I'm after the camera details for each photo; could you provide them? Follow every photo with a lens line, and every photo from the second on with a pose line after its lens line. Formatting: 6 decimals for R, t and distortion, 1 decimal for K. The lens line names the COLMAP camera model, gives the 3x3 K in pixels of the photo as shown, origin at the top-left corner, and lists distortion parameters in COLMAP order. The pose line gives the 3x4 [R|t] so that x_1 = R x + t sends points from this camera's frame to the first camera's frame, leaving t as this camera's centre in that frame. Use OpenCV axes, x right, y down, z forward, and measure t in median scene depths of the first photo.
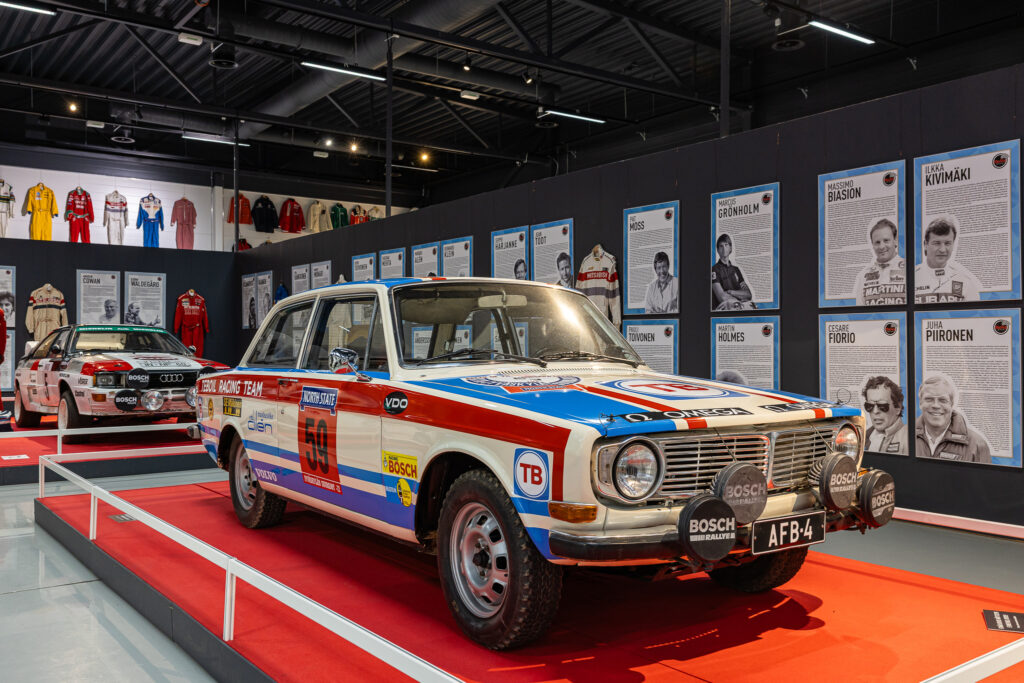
lens RADIAL K [[901.6, 0, 510.2], [0, 901.6, 313.5], [0, 0, 1]] dist [-0.031728, 0.000799]
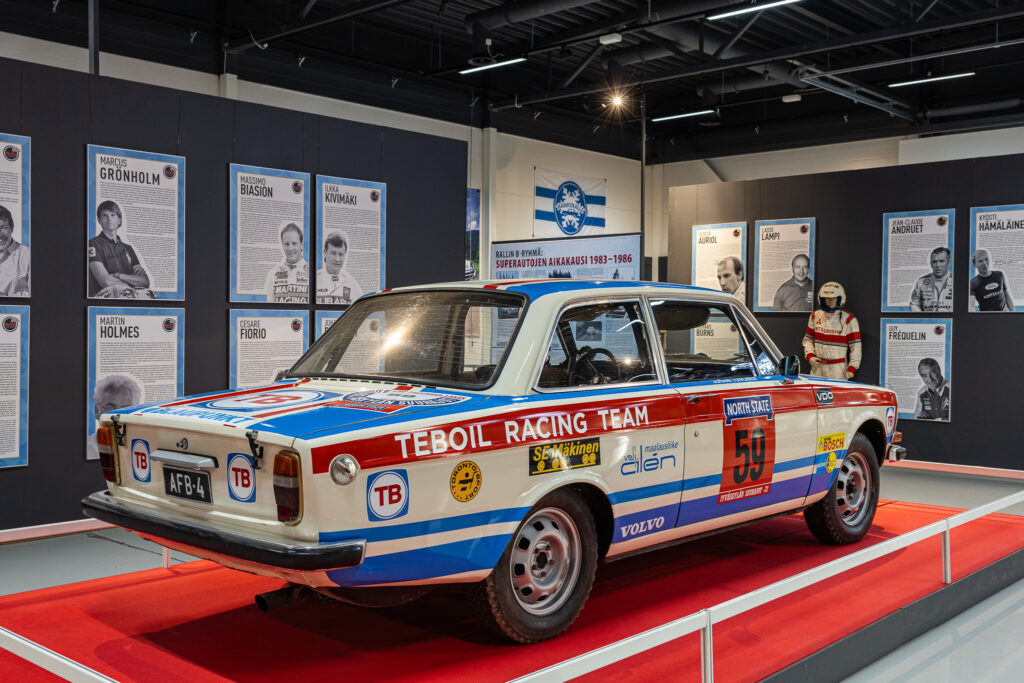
lens RADIAL K [[1041.8, 0, 510.1], [0, 1041.8, 348.1], [0, 0, 1]] dist [-0.051060, 0.000000]
pose [[-0.217862, -0.007911, 0.975948, -0.816061], [-0.025868, 0.999663, 0.002329, 0.033077], [-0.975637, -0.024738, -0.217993, 0.966384]]
